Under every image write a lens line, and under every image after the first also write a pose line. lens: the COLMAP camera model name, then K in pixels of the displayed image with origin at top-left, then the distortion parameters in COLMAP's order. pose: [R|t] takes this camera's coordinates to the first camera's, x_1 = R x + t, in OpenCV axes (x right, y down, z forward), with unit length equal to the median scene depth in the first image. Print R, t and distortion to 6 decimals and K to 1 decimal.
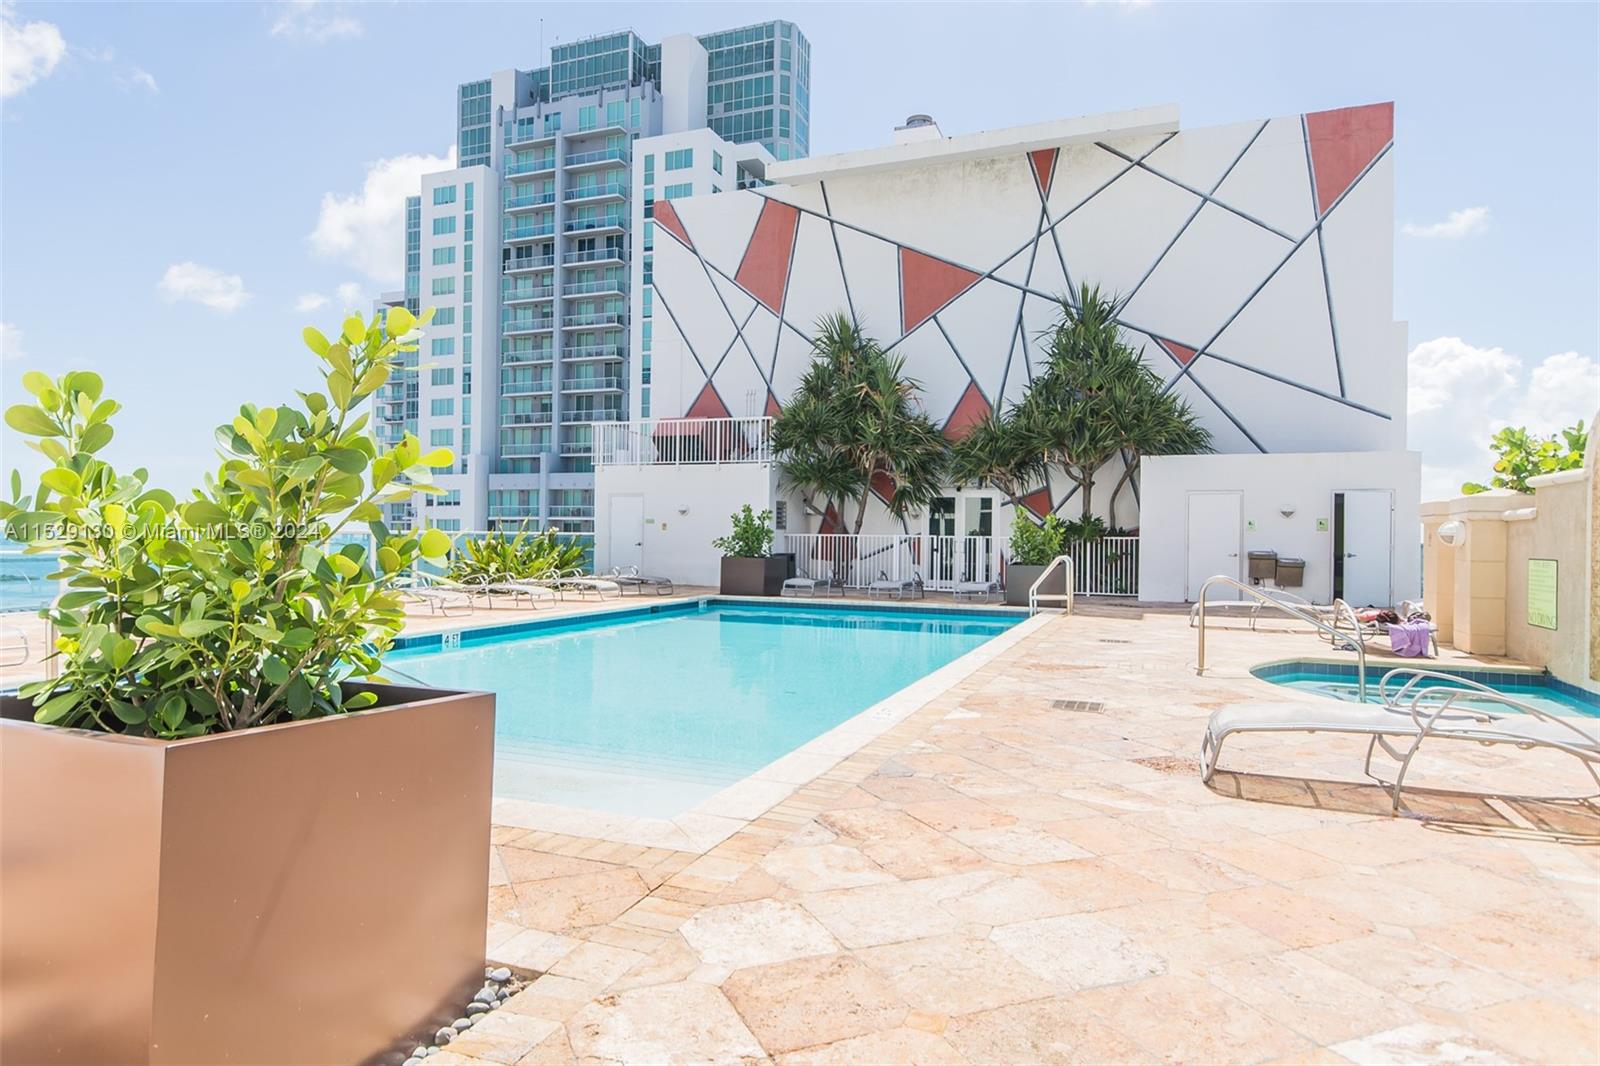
lens RADIAL K [[981.8, 0, 799.9], [0, 981.8, 530.4], [0, 0, 1]] dist [0.008558, 0.002081]
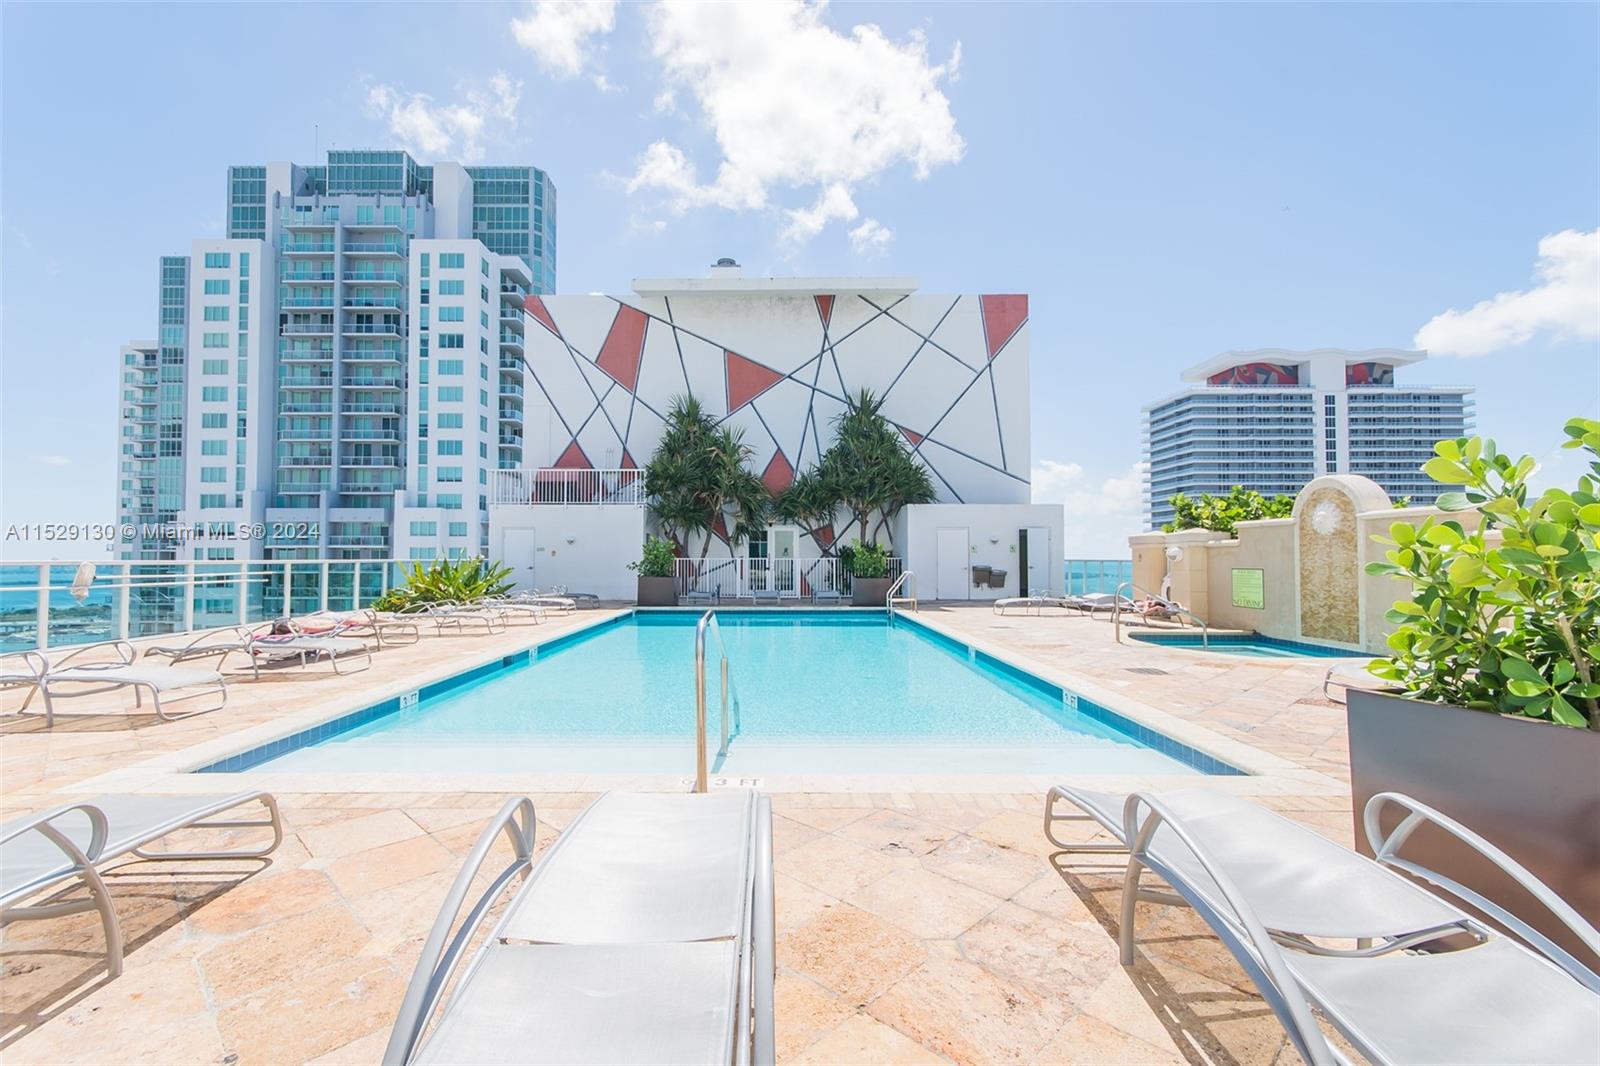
lens RADIAL K [[697.8, 0, 793.7], [0, 697.8, 535.0], [0, 0, 1]] dist [0.012927, 0.000407]
pose [[0.928988, 0.000552, 0.370109, -0.164073], [0.009091, 0.999663, -0.024309, -0.002754], [-0.369998, 0.025948, 0.928670, 0.050015]]
